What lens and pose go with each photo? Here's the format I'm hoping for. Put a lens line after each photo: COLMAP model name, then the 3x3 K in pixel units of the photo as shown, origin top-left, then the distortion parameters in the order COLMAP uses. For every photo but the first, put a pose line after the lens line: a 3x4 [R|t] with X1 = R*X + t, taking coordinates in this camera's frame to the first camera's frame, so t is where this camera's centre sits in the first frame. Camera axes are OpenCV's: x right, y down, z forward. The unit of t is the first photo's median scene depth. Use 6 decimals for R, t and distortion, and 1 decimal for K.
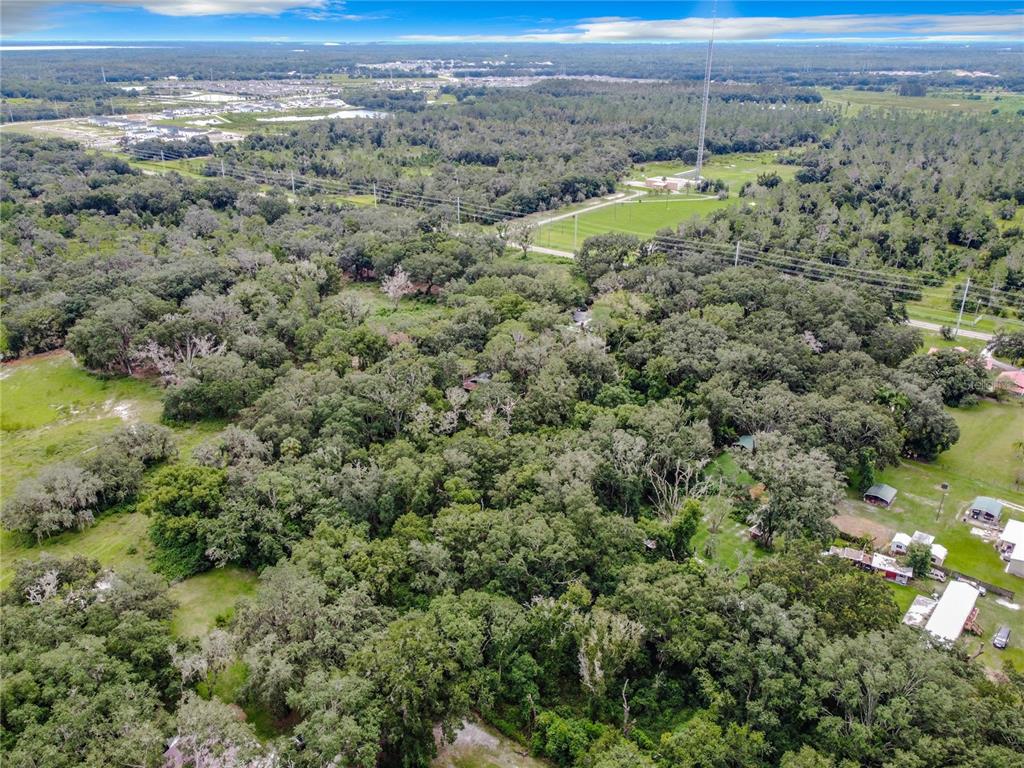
lens RADIAL K [[801.4, 0, 512.0], [0, 801.4, 384.0], [0, 0, 1]] dist [0.002250, -0.004612]
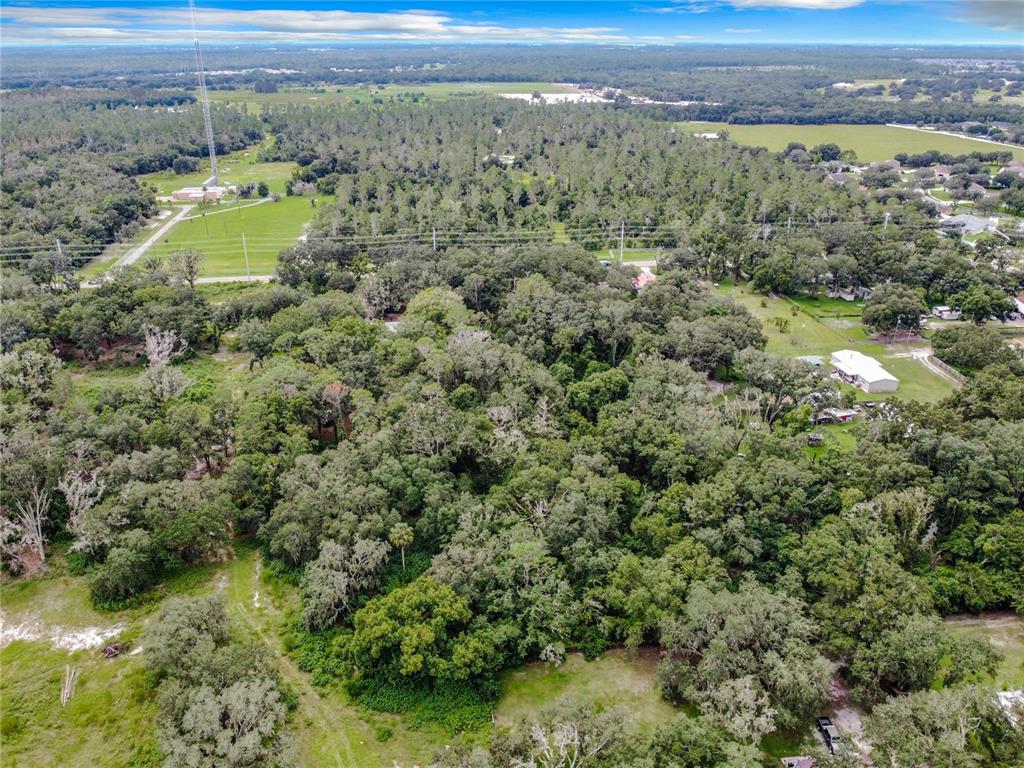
lens RADIAL K [[790.5, 0, 512.0], [0, 790.5, 384.0], [0, 0, 1]] dist [-0.013749, -0.003146]
pose [[0.671299, -0.297499, 0.678861, -0.266780], [0.294525, 0.947564, 0.124010, -0.051294], [-0.680157, 0.116694, 0.723719, 0.125897]]
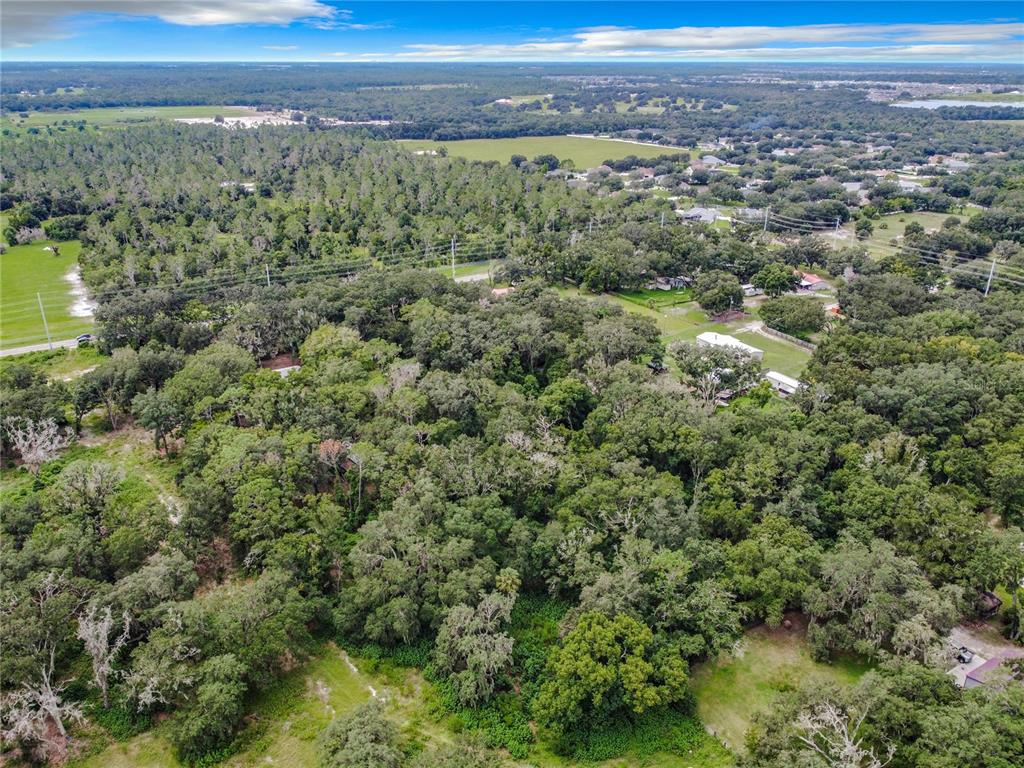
lens RADIAL K [[784.5, 0, 512.0], [0, 784.5, 384.0], [0, 0, 1]] dist [0.000168, 0.001455]
pose [[0.304516, -0.364092, 0.880174, -0.330926], [0.378831, 0.894127, 0.238799, -0.102572], [-0.873932, 0.260719, 0.410205, 0.245380]]
